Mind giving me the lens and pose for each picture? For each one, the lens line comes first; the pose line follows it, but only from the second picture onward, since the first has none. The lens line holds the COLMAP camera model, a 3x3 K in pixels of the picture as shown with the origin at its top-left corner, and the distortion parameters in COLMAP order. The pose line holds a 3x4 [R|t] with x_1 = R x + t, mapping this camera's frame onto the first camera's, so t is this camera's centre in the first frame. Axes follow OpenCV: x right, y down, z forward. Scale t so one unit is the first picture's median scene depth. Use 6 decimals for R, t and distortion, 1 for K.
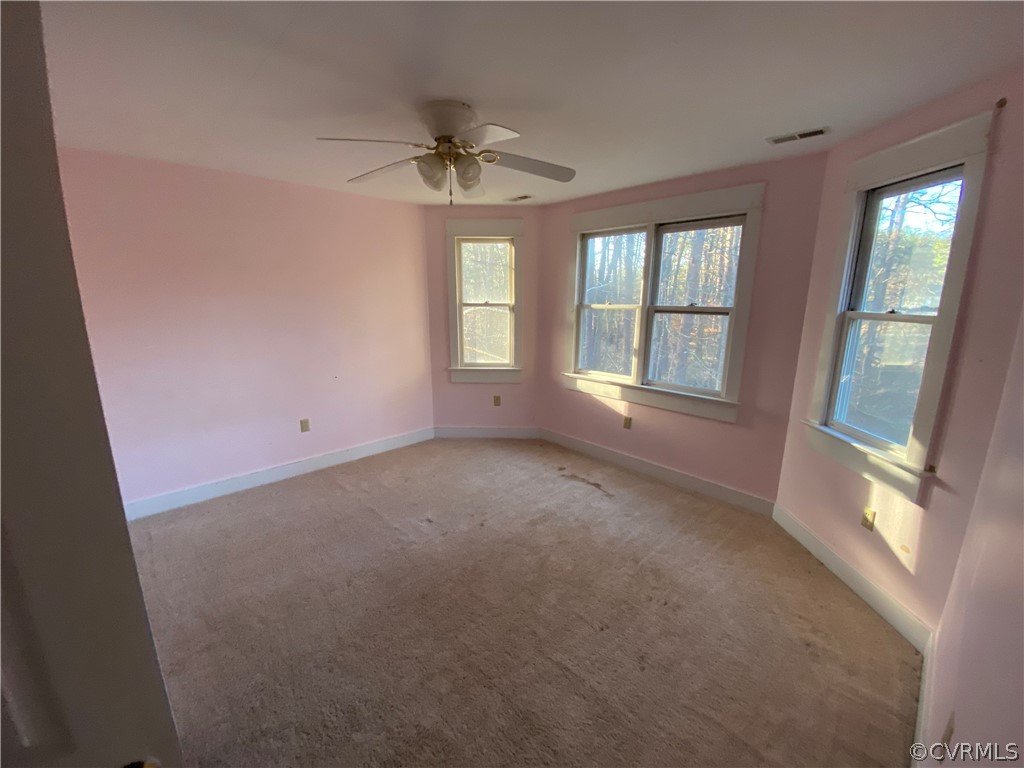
lens RADIAL K [[410.5, 0, 508.3], [0, 410.5, 376.0], [0, 0, 1]] dist [-0.000690, -0.000164]
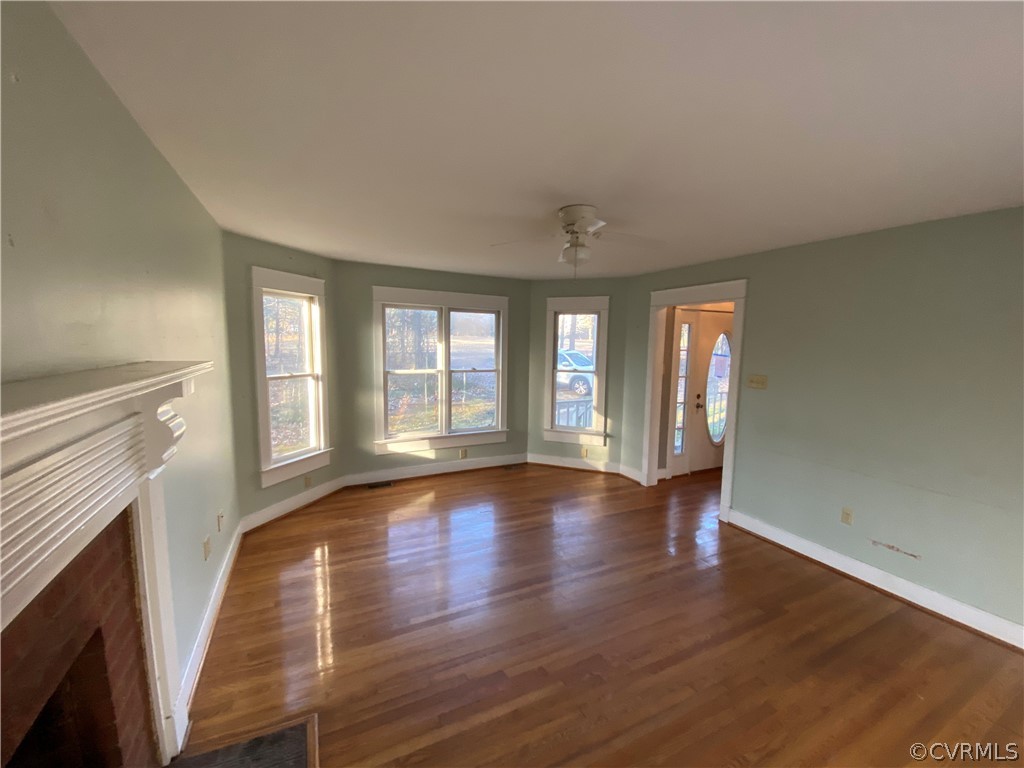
lens RADIAL K [[413.1, 0, 512.0], [0, 413.1, 384.0], [0, 0, 1]] dist [0.001403, 0.000039]
pose [[0.254510, -0.067850, 0.964687, -0.798188], [0.190084, 0.981586, 0.018889, -0.108274], [-0.948205, 0.178565, 0.262720, 0.466431]]
